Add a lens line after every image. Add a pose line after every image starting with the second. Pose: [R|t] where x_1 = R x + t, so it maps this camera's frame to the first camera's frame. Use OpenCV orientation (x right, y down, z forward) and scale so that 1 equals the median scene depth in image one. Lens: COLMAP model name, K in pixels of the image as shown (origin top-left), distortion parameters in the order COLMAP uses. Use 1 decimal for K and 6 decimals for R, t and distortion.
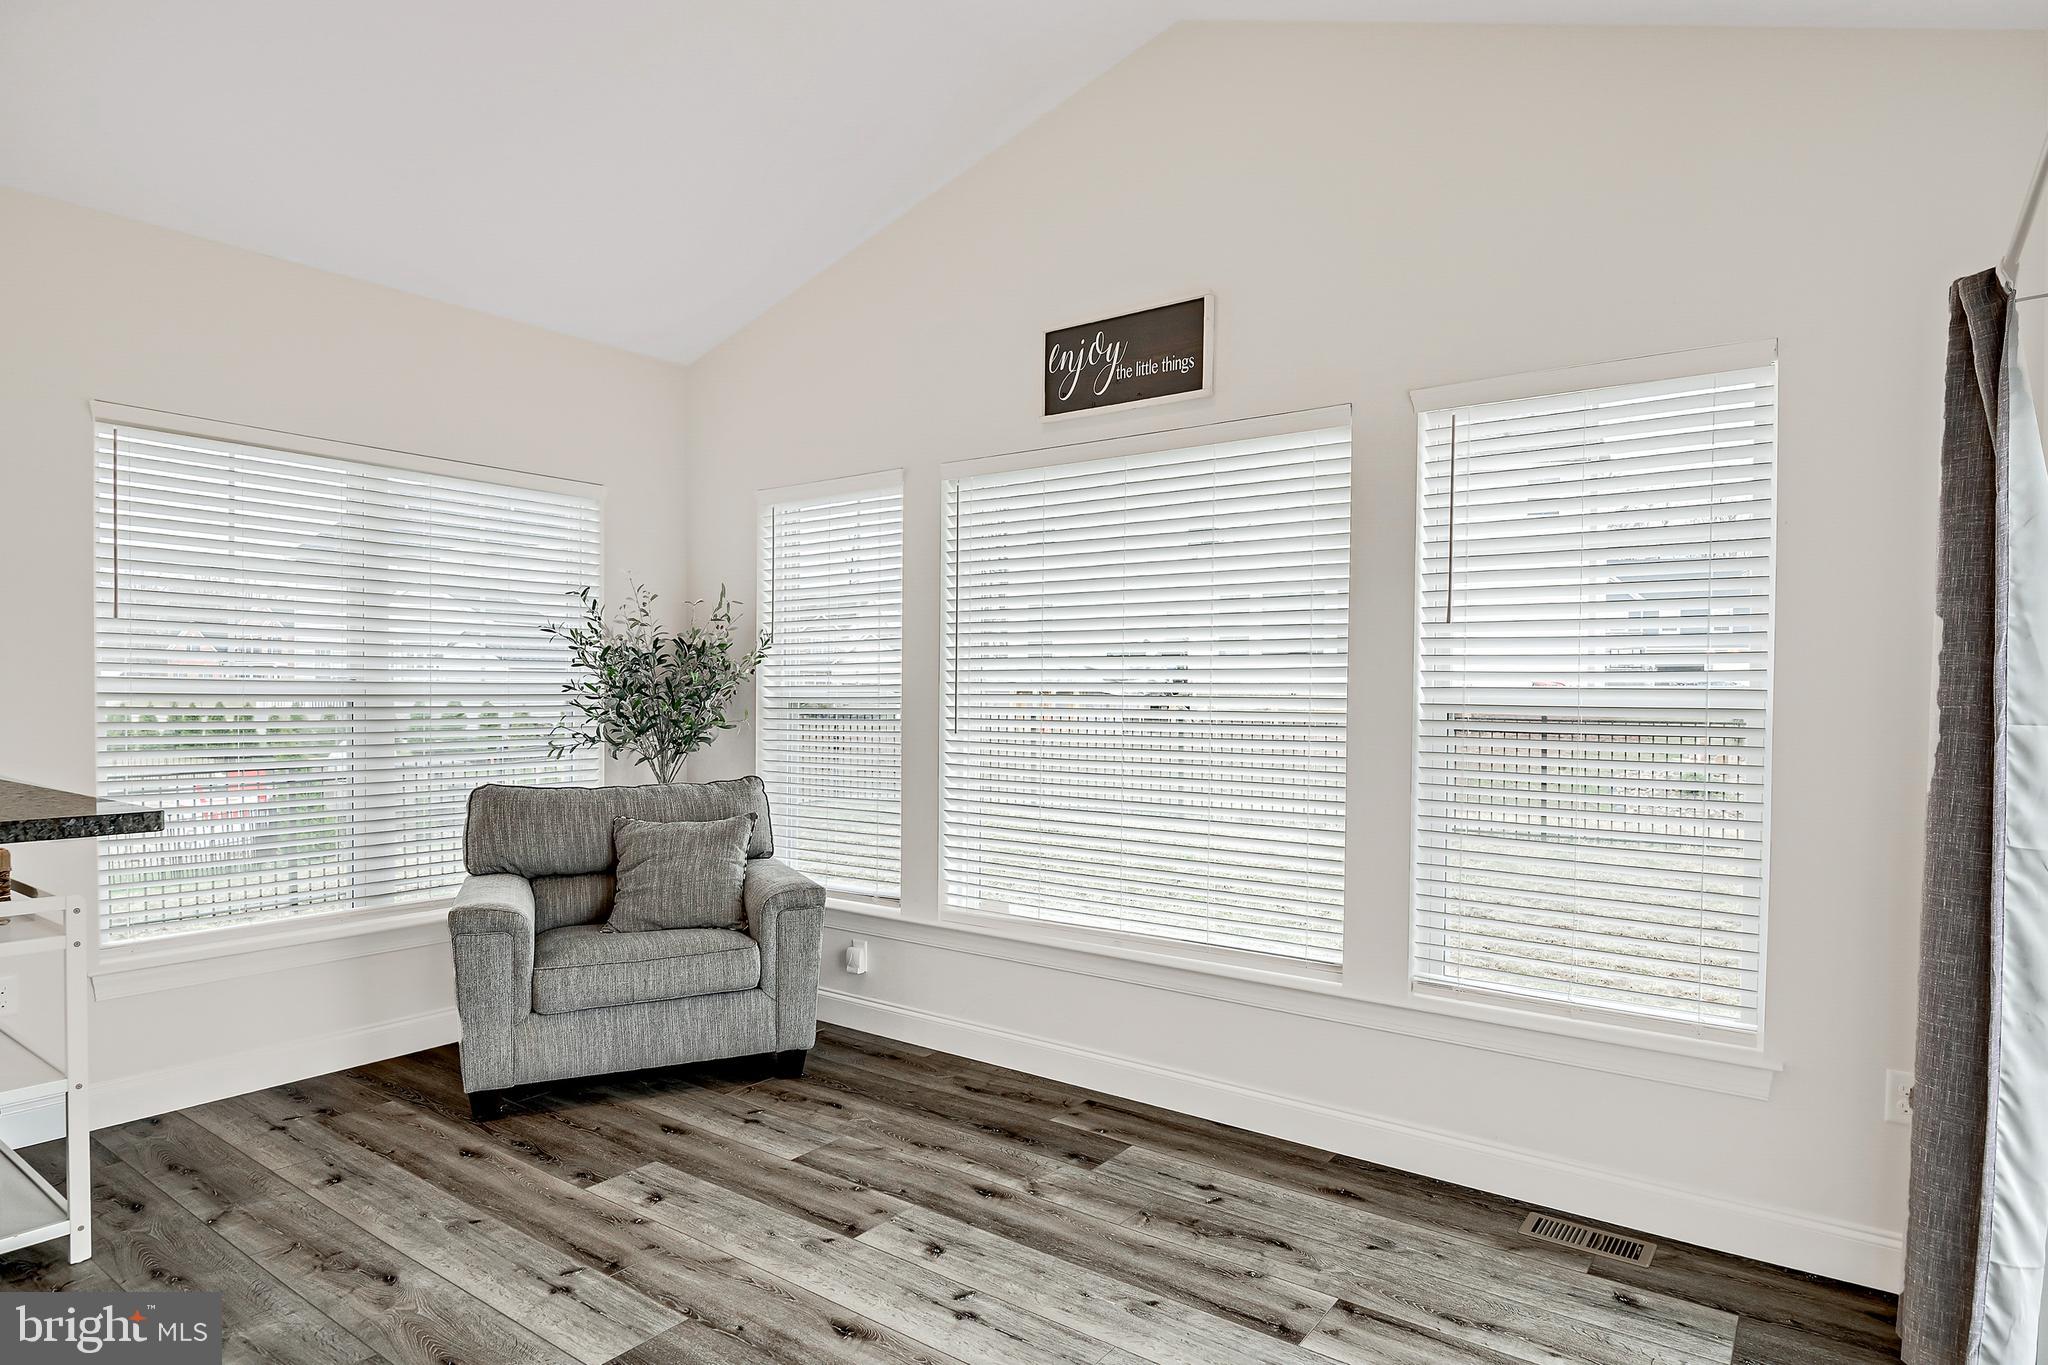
lens RADIAL K [[1129.9, 0, 1030.6], [0, 1129.9, 718.2], [0, 0, 1]] dist [0.005230, 0.000186]
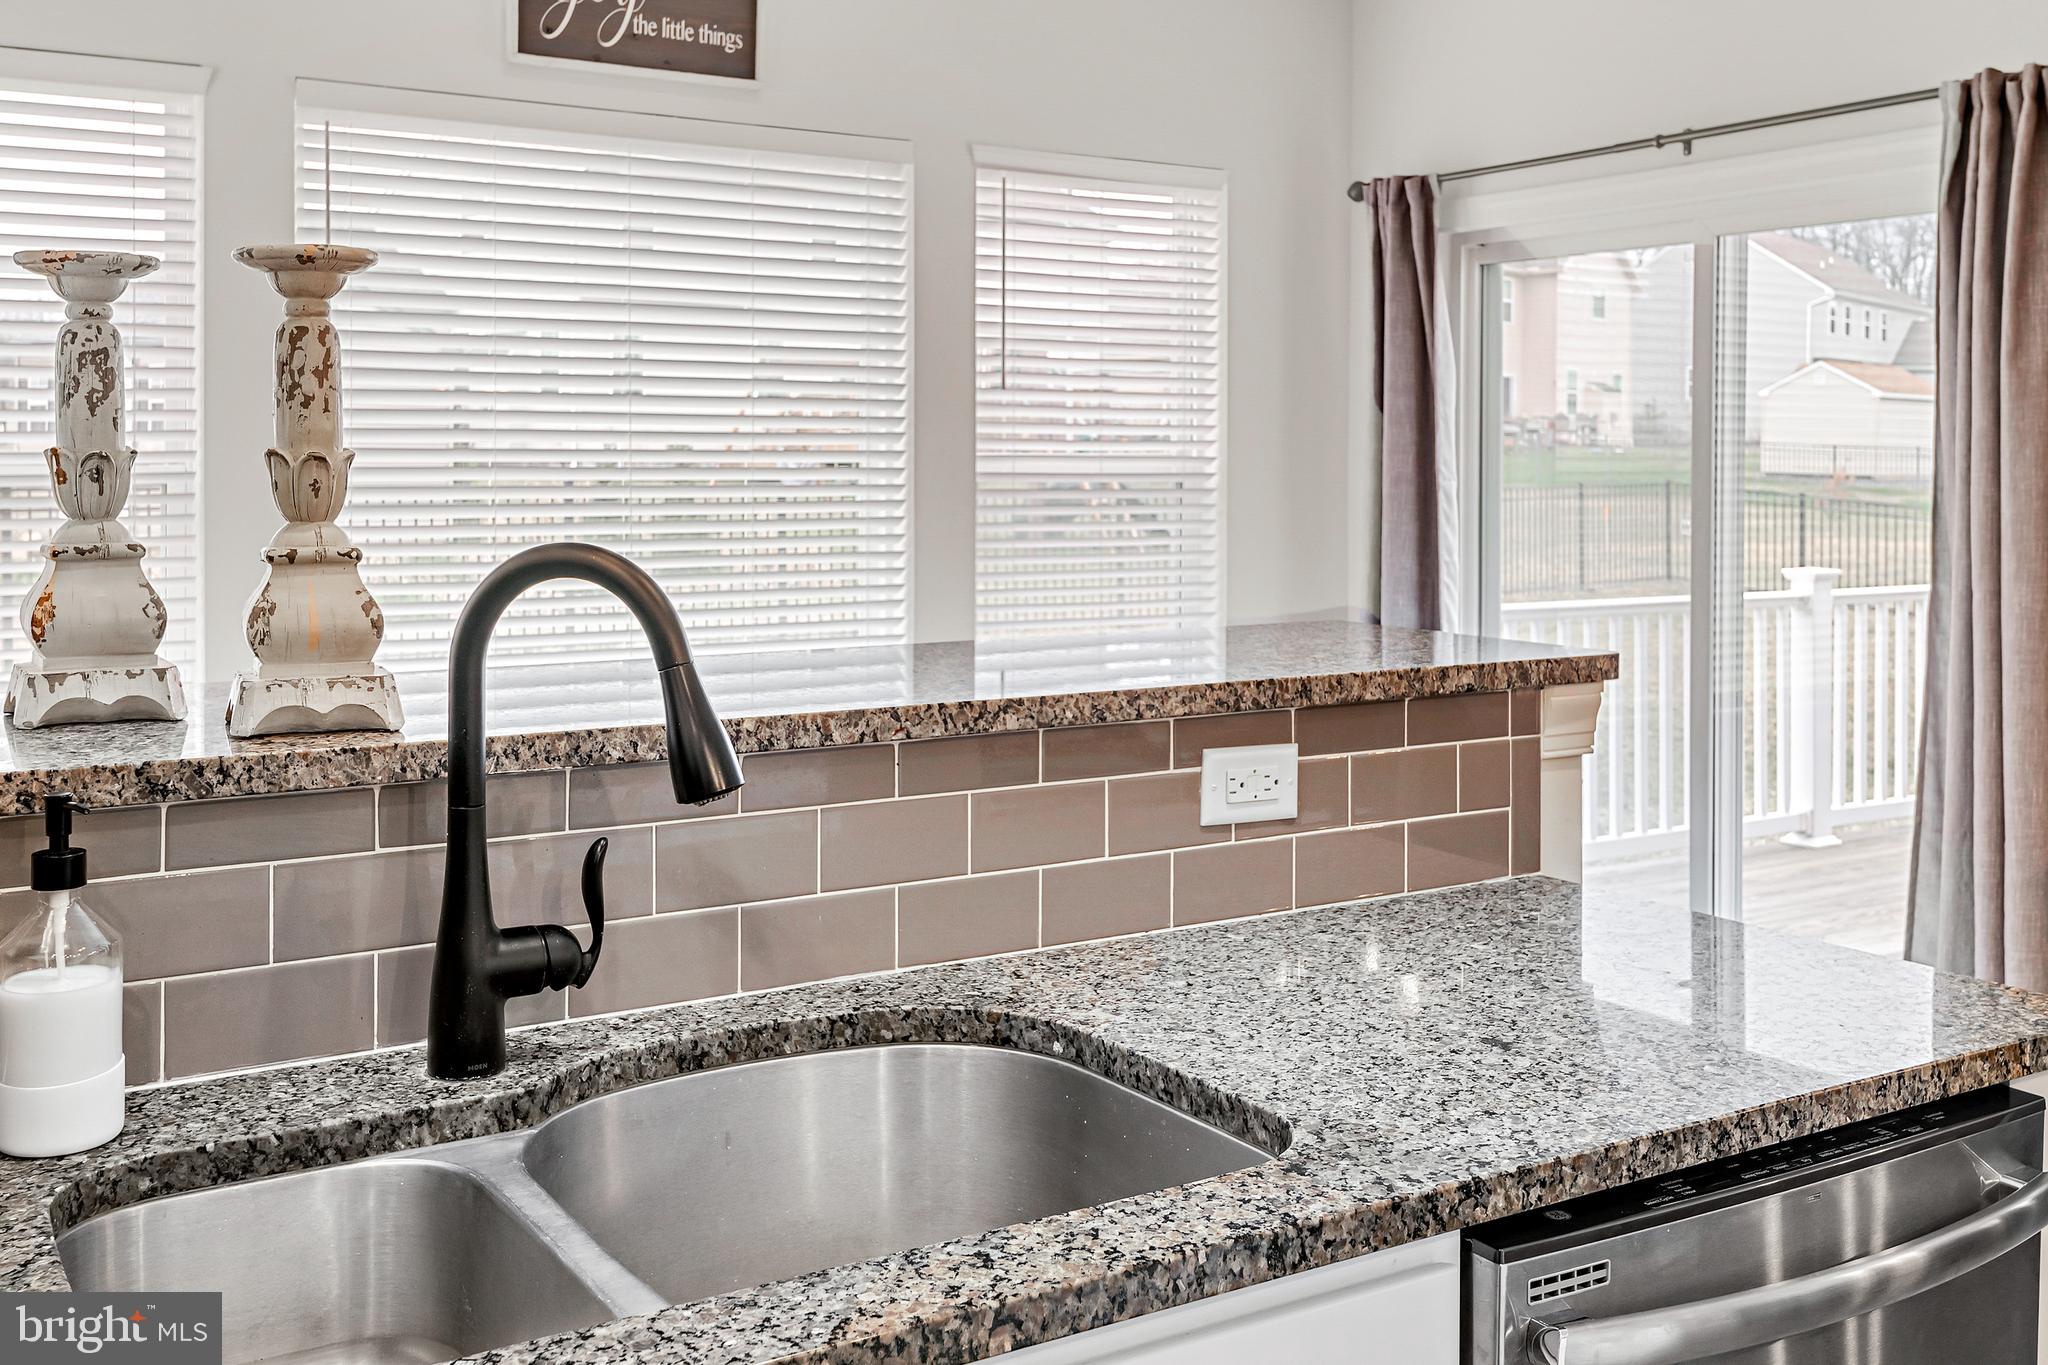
lens RADIAL K [[2025.4, 0, 1021.6], [0, 2025.4, 473.2], [0, 0, 1]] dist [0.020035, 0.021398]
pose [[0.368457, -0.016652, 0.929496, -0.980950], [0.019825, 0.999753, 0.010052, -0.023061], [-0.929433, 0.014723, 0.368696, 0.271655]]
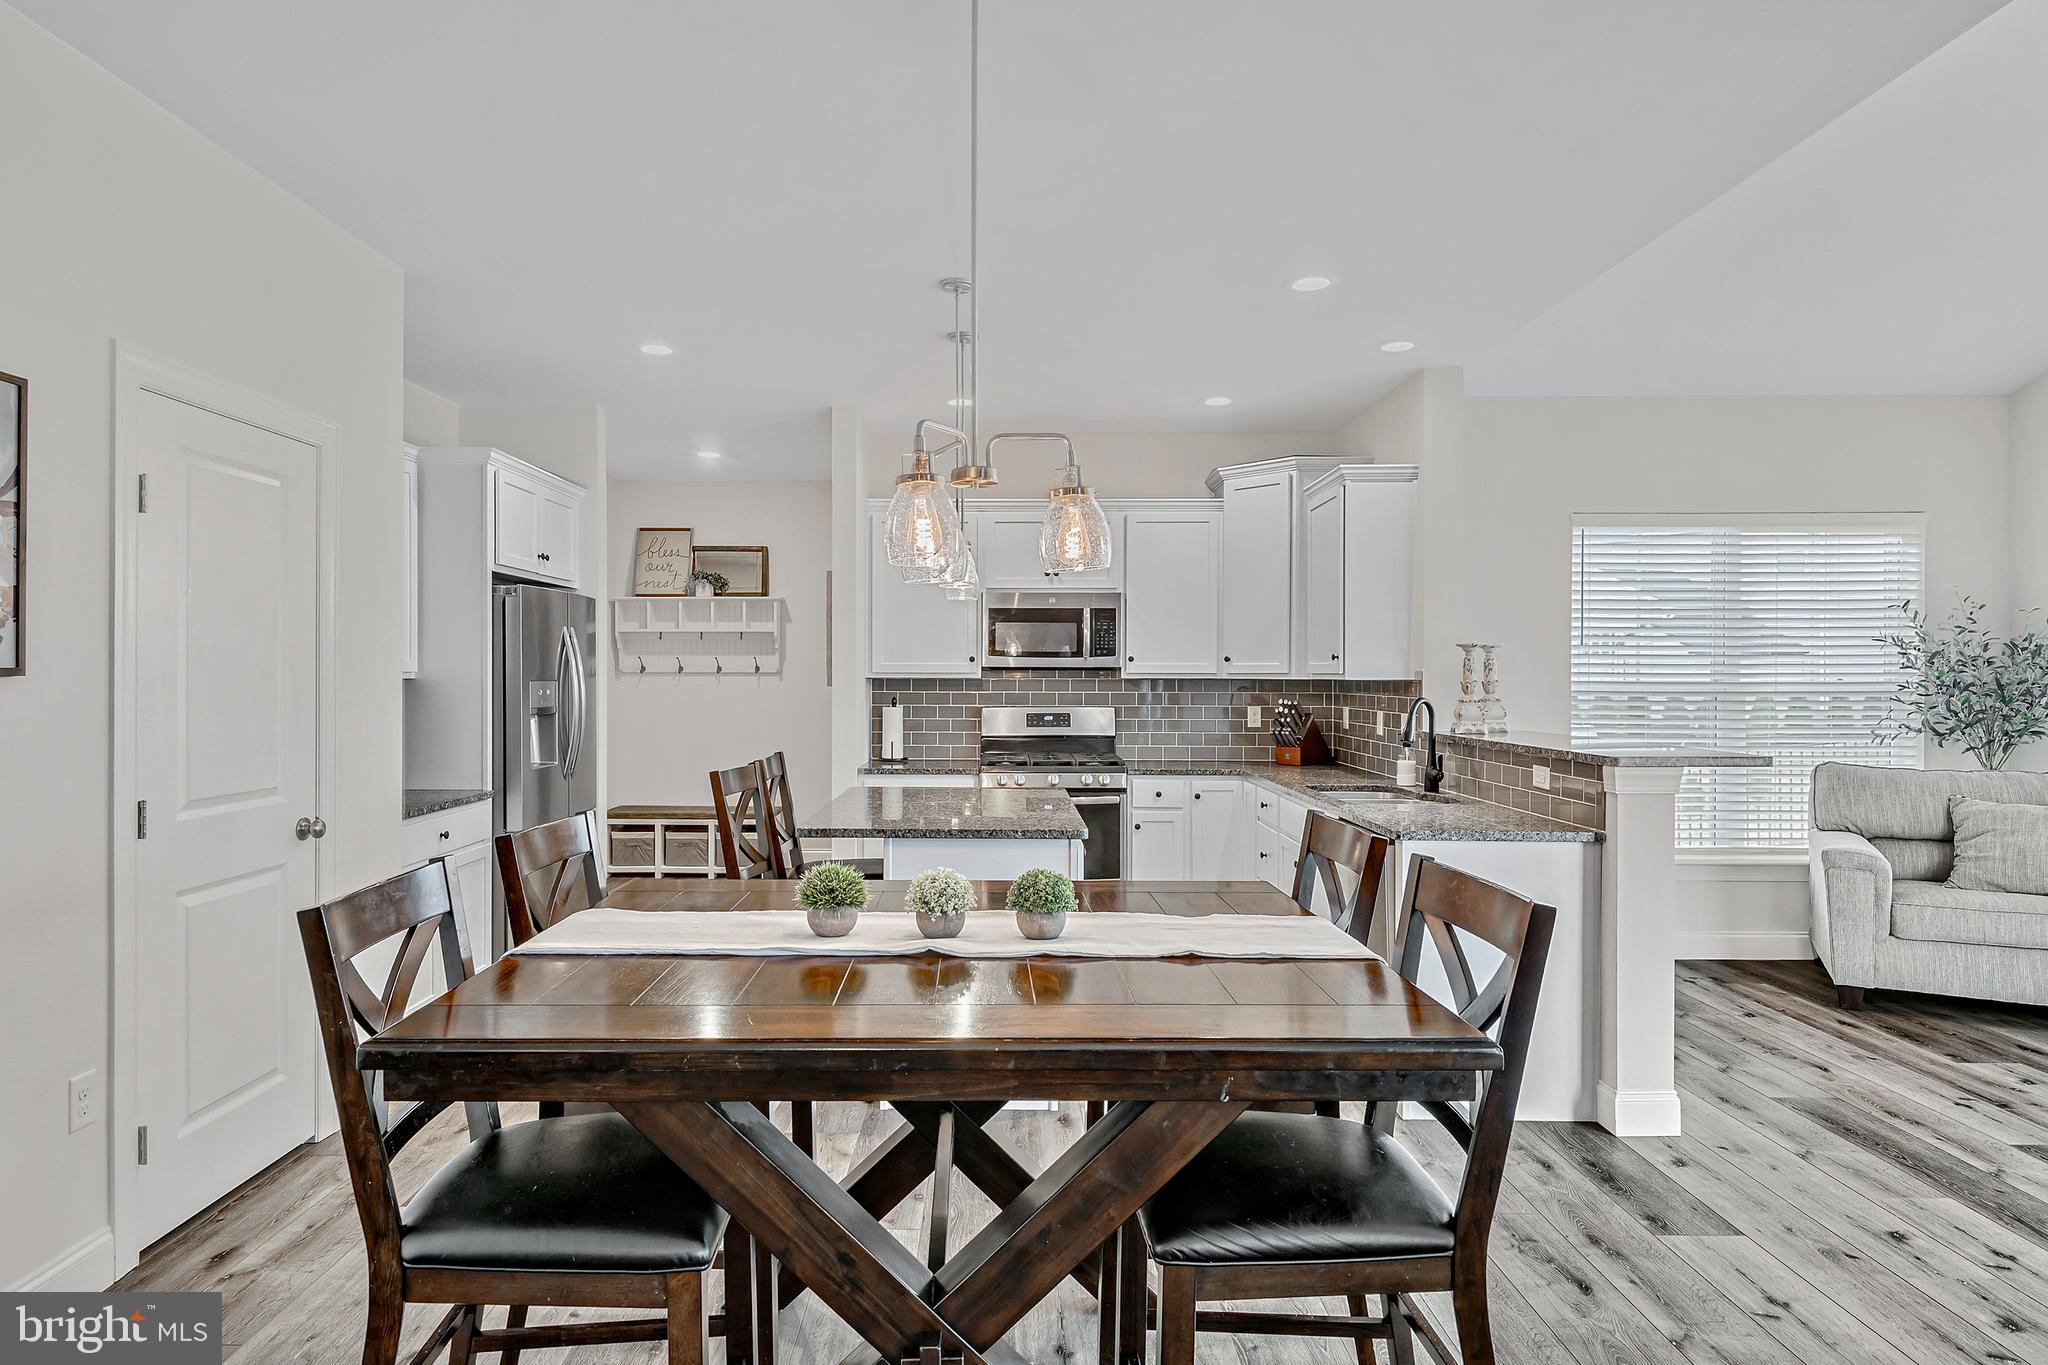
lens RADIAL K [[1157.0, 0, 975.1], [0, 1157.0, 678.4], [0, 0, 1]] dist [0.024578, -0.023370]
pose [[0.570841, -0.005098, -0.821045, 0.057254], [-0.014070, 0.999773, -0.015989, -0.002183], [0.820940, 0.020679, 0.570640, -0.578181]]
